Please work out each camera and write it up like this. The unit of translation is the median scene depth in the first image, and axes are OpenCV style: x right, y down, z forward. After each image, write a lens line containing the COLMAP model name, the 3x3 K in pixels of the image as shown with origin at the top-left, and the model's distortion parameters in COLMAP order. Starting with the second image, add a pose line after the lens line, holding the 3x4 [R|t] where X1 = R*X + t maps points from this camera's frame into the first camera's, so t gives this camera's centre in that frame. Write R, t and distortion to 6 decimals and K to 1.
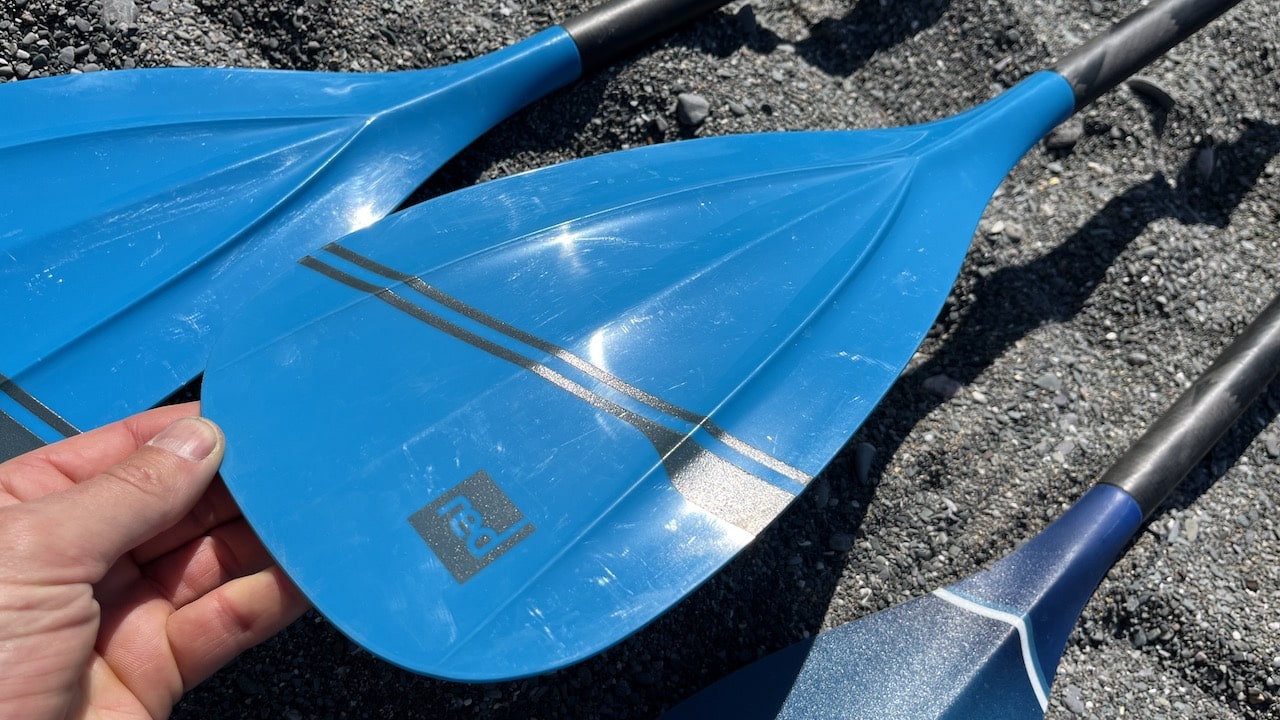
lens RADIAL K [[971.9, 0, 623.3], [0, 971.9, 359.3], [0, 0, 1]] dist [0.044307, -0.091778]
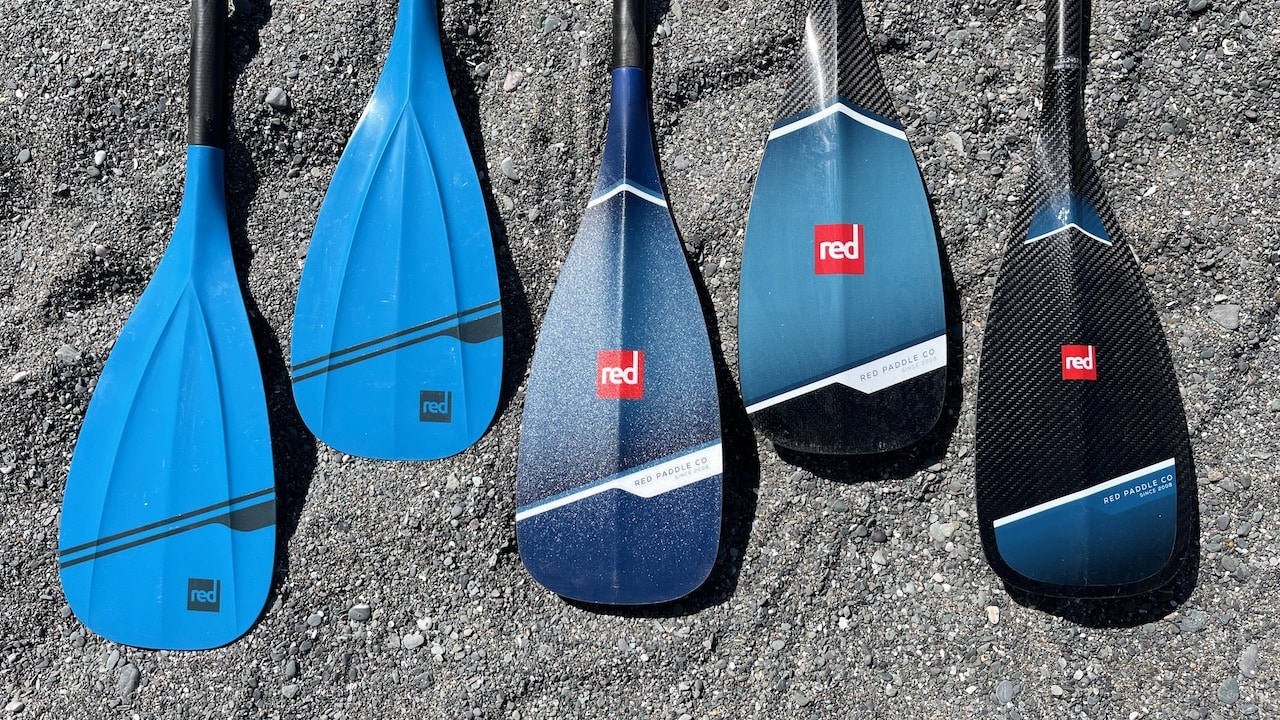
lens RADIAL K [[983.8, 0, 621.0], [0, 983.8, 381.9], [0, 0, 1]] dist [0.047712, -0.098963]
pose [[0.622676, -0.734652, -0.269372, 0.550504], [0.772255, 0.521504, 0.362845, -0.181581], [-0.126086, -0.433959, 0.892066, -0.757605]]
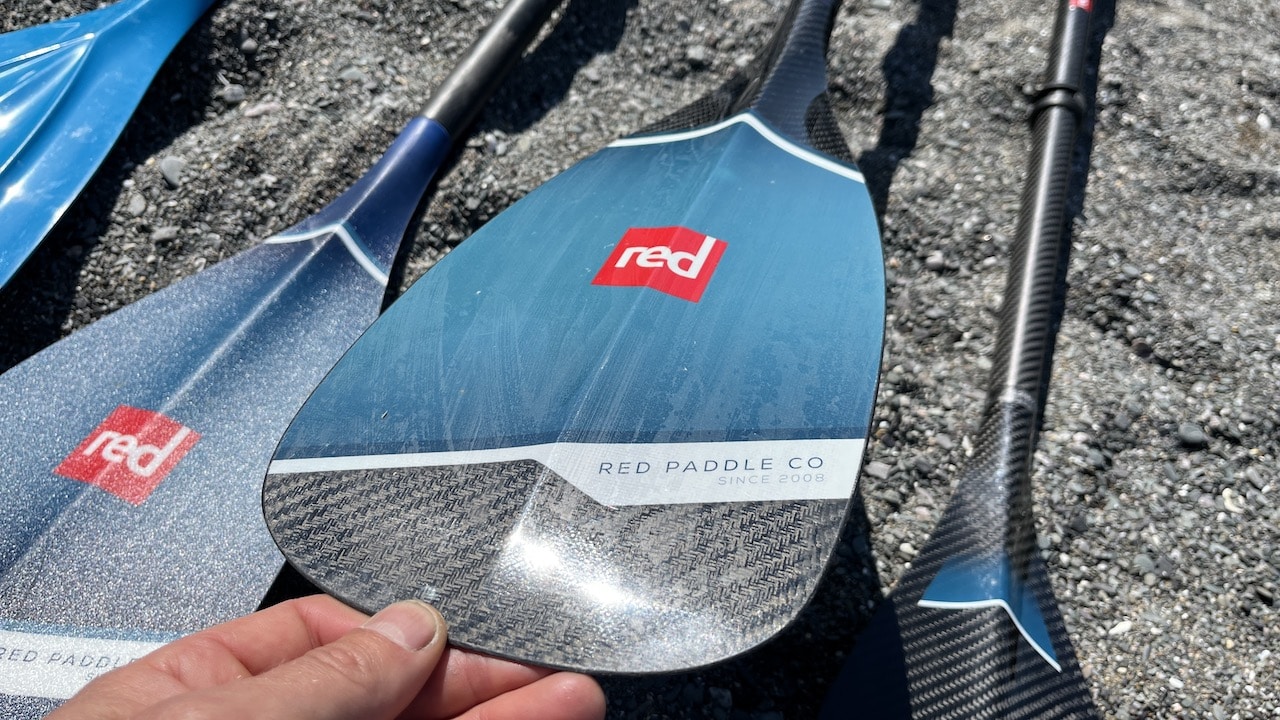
lens RADIAL K [[1009.7, 0, 640.0], [0, 1009.7, 360.0], [0, 0, 1]] dist [-0.009914, 0.003367]
pose [[0.876013, -0.418916, 0.238980, 0.333129], [0.439051, 0.897752, -0.035700, 0.541097], [-0.199590, 0.136198, 0.970368, -0.157688]]
